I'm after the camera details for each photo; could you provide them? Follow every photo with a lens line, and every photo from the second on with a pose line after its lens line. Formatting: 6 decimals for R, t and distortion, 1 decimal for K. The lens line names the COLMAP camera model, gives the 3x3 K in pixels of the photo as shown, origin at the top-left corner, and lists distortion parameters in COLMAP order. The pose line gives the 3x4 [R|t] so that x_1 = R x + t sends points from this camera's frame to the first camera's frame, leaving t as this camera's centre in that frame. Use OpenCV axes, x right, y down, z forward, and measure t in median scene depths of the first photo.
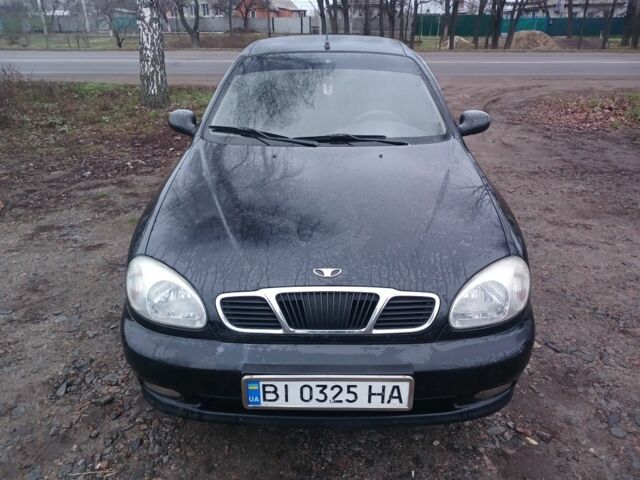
lens RADIAL K [[481.5, 0, 326.4], [0, 481.5, 239.0], [0, 0, 1]] dist [0.019536, -0.020759]
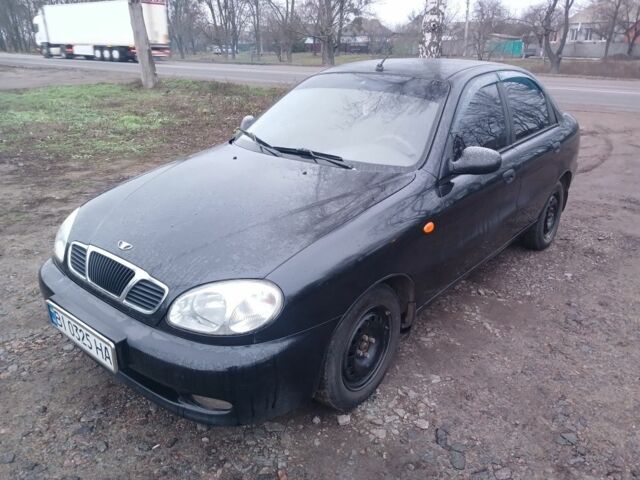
lens RADIAL K [[481.5, 0, 332.5], [0, 481.5, 242.0], [0, 0, 1]] dist [0.019536, -0.020759]
pose [[0.791788, 0.240194, -0.561585, 1.013409], [-0.260828, 0.964349, 0.044713, -0.119857], [0.552304, 0.111074, 0.826210, 0.259175]]
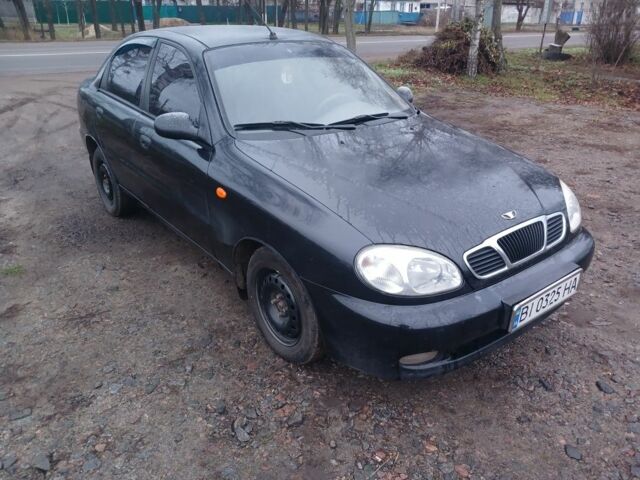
lens RADIAL K [[481.5, 0, 316.6], [0, 481.5, 244.5], [0, 0, 1]] dist [0.019536, -0.020759]
pose [[0.790991, -0.259076, 0.554267, -1.037899], [0.241378, 0.964581, 0.106396, -0.104706], [-0.562200, 0.049630, 0.825511, 0.219891]]
